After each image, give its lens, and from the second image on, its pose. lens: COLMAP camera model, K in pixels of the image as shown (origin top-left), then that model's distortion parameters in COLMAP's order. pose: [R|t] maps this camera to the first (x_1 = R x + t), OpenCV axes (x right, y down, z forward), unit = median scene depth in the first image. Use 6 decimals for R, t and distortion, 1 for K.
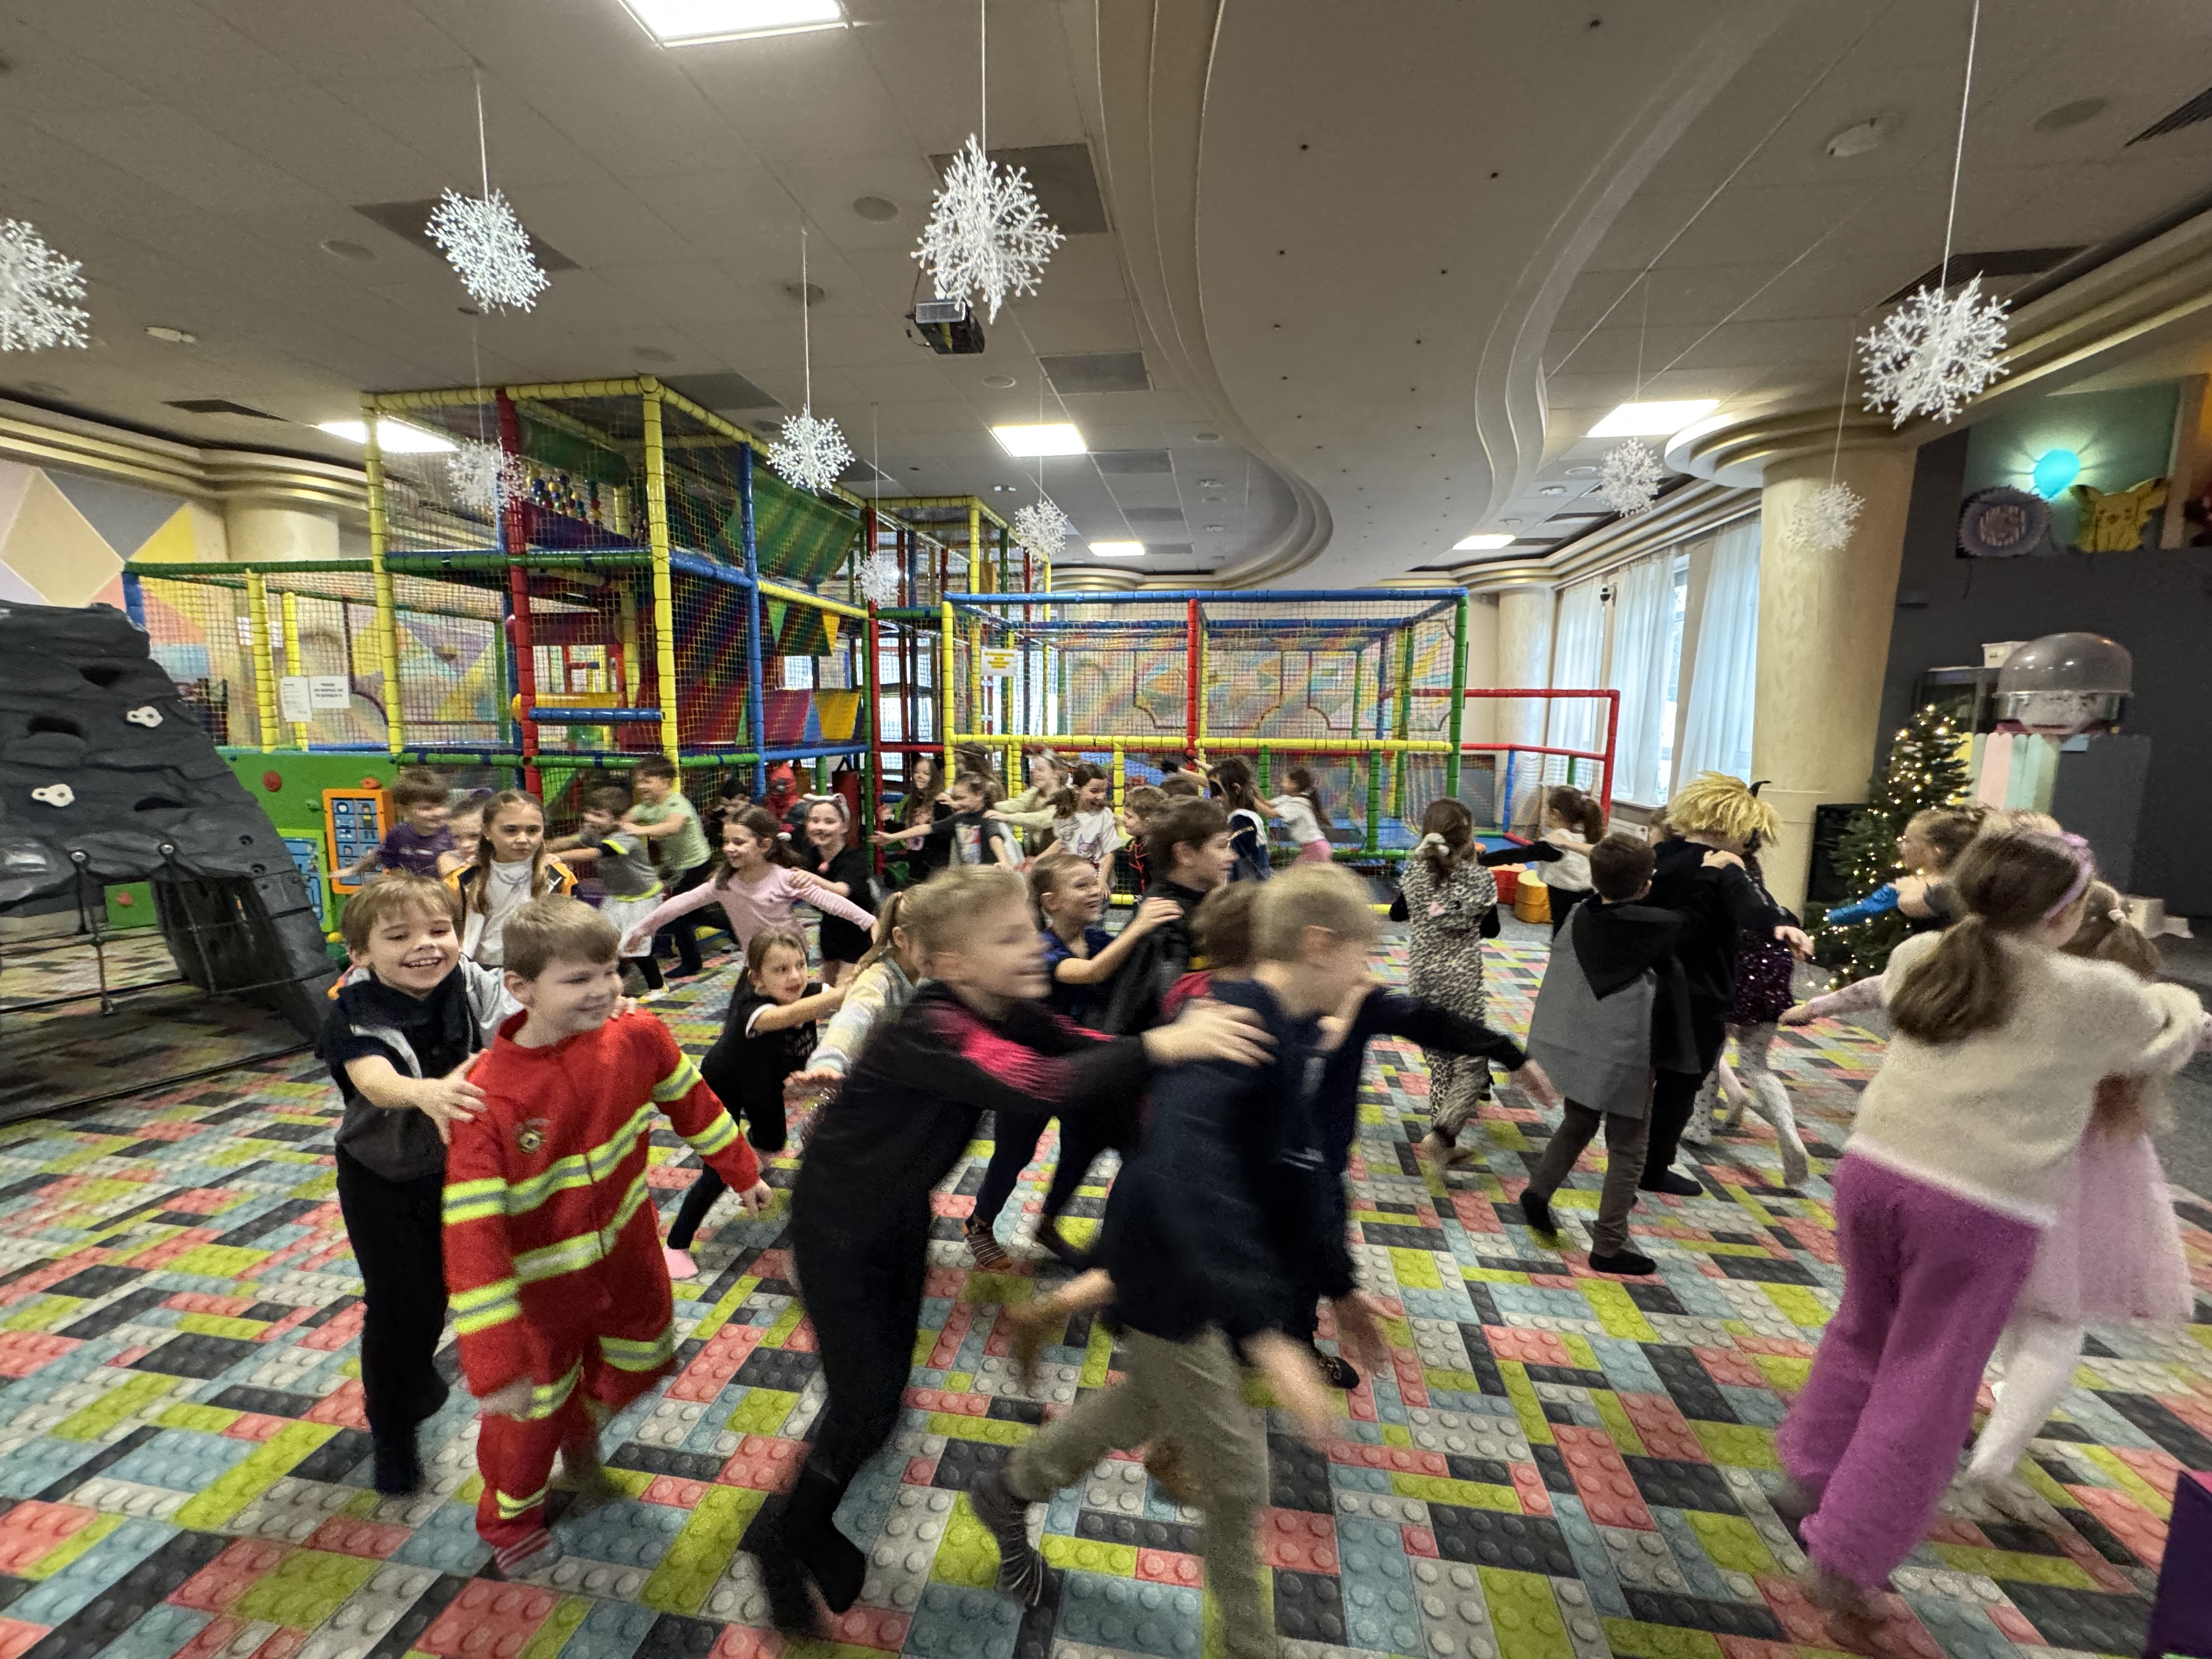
lens RADIAL K [[880.0, 0, 1104.5], [0, 880.0, 832.7], [0, 0, 1]] dist [-0.000282, -0.000138]
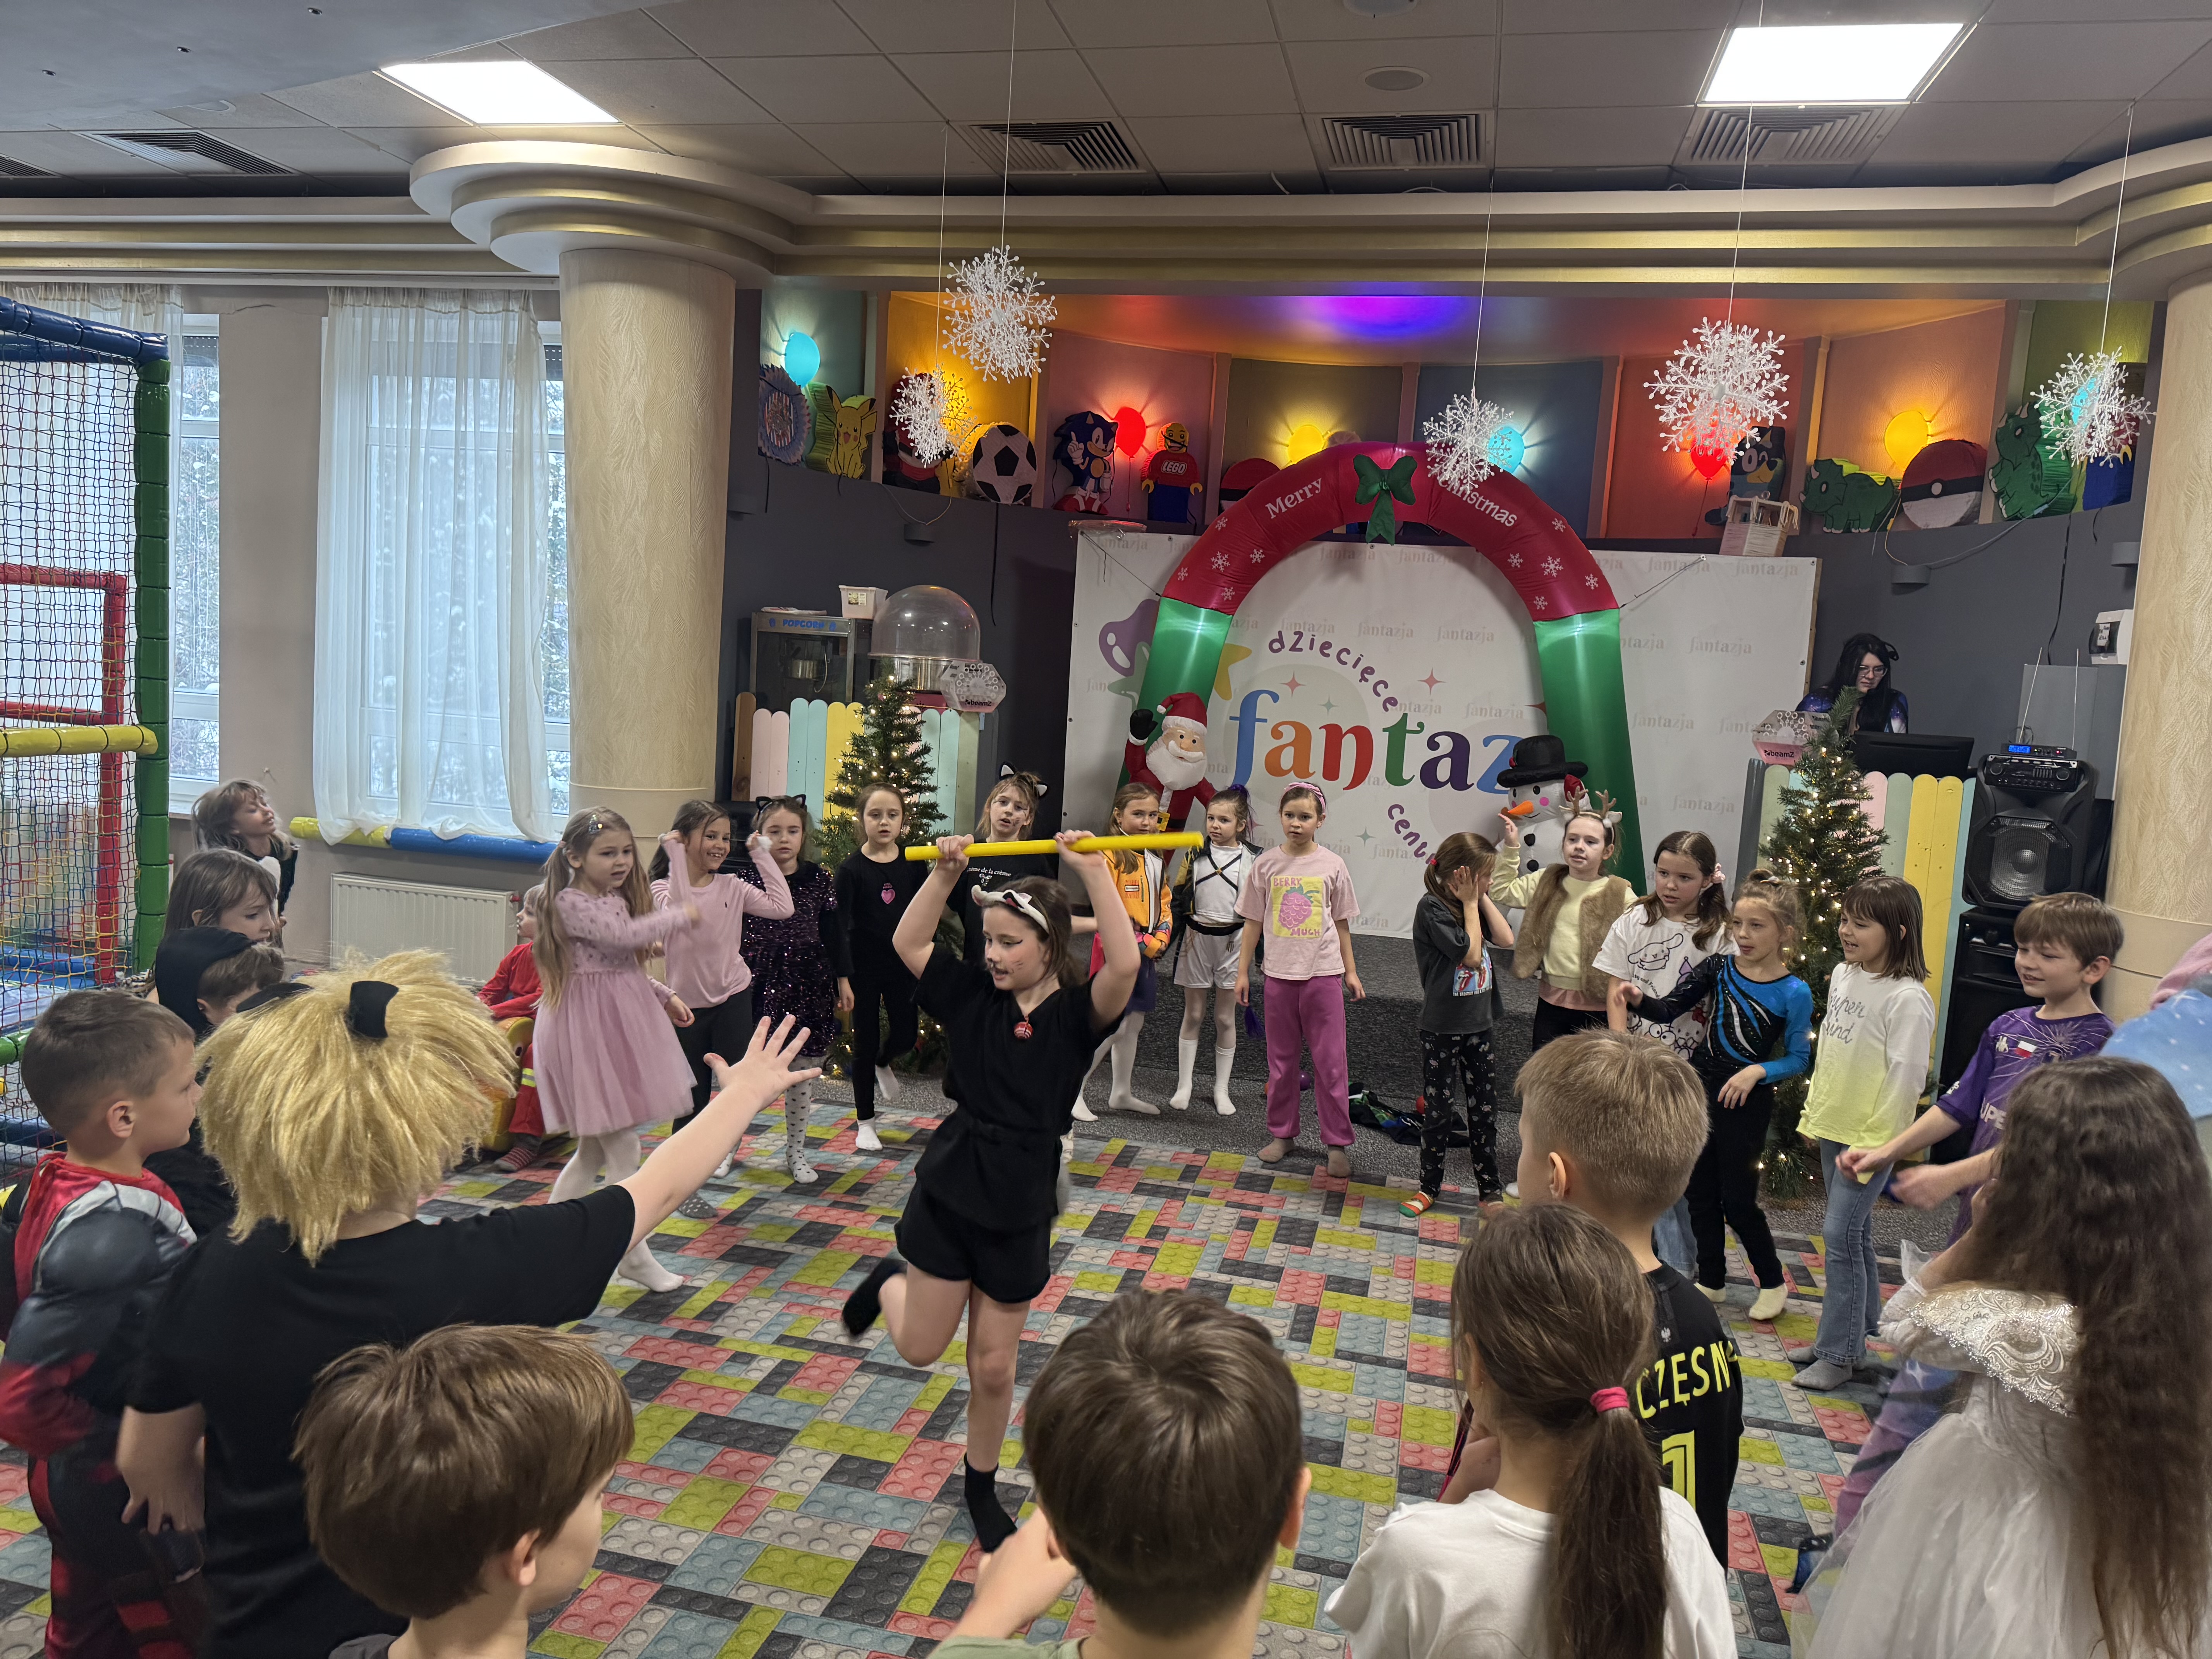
lens RADIAL K [[1546.9, 0, 1106.0], [0, 1546.9, 829.5], [0, 0, 1]] dist [0.114762, -0.140617]
pose [[0.076646, -0.113670, 0.990558, -0.284834], [0.066949, 0.991825, 0.108635, -0.109397], [-0.994808, 0.057991, 0.083630, 0.540992]]
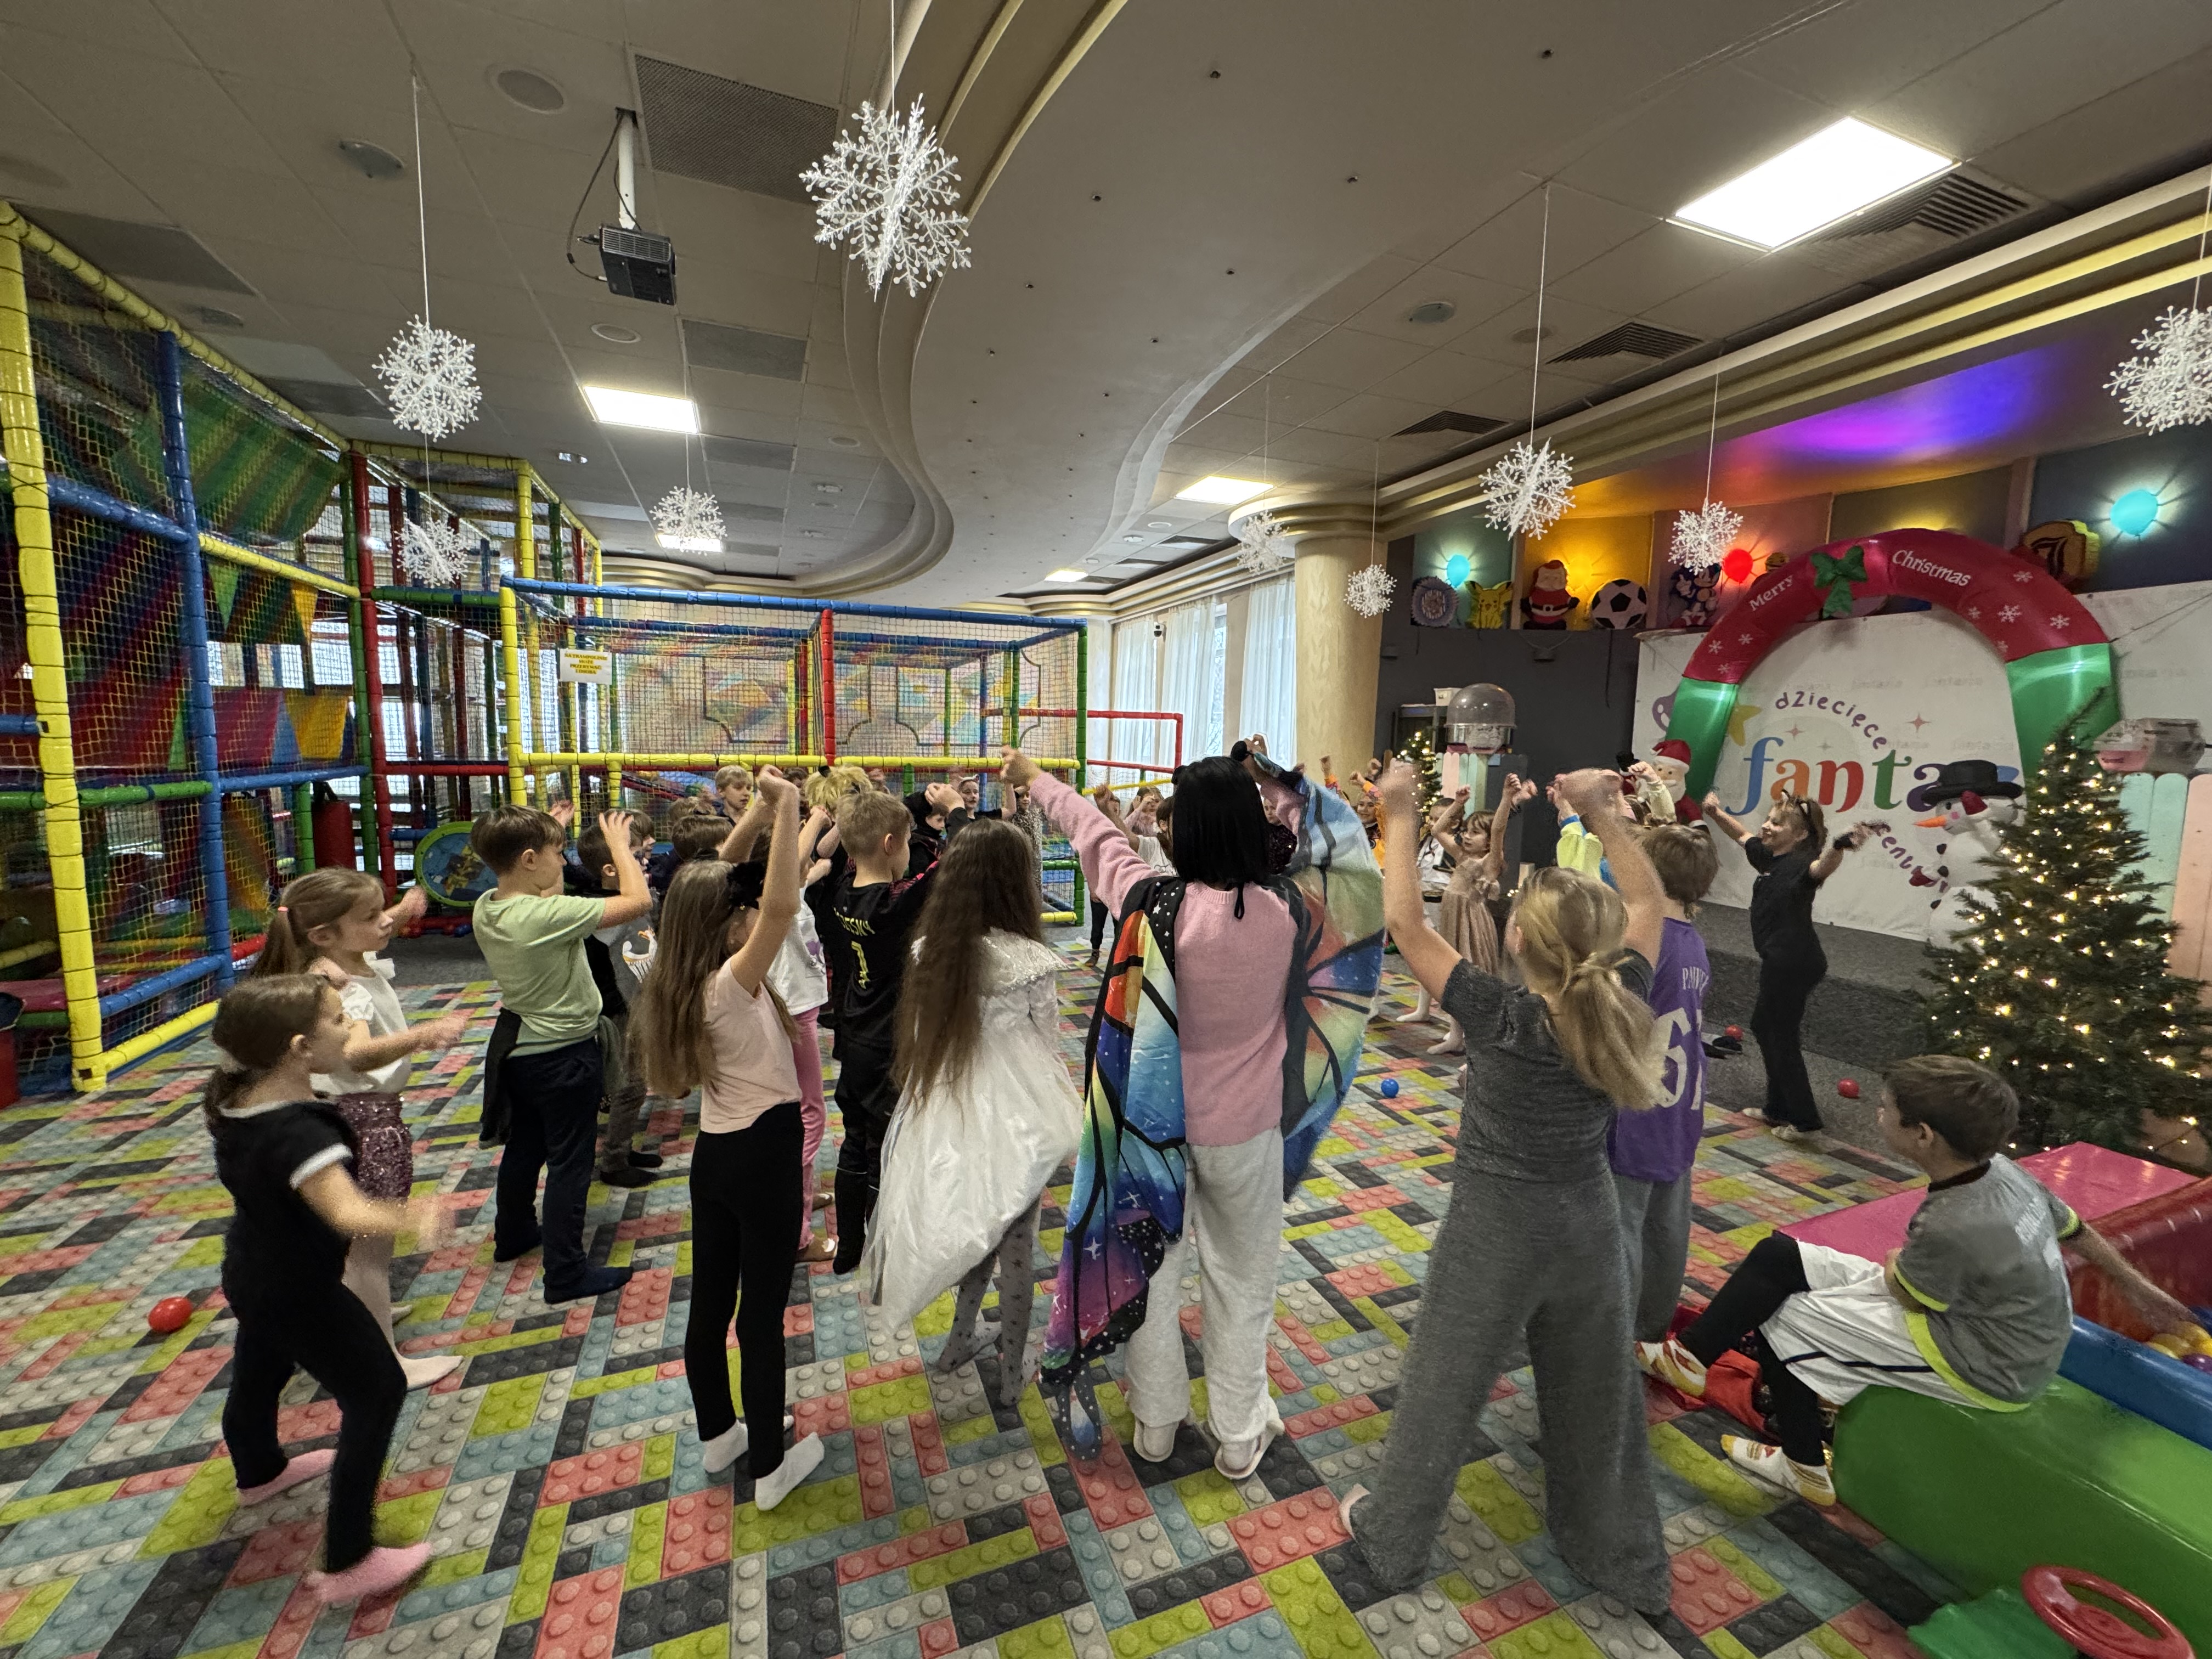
lens RADIAL K [[880.0, 0, 1104.5], [0, 880.0, 832.7], [0, 0, 1]] dist [-0.000282, -0.000138]
pose [[0.866026, -0.046486, 0.497833, -0.128801], [0.053303, 0.998578, 0.000519, -0.012152], [-0.497149, 0.026086, 0.867273, 0.045523]]
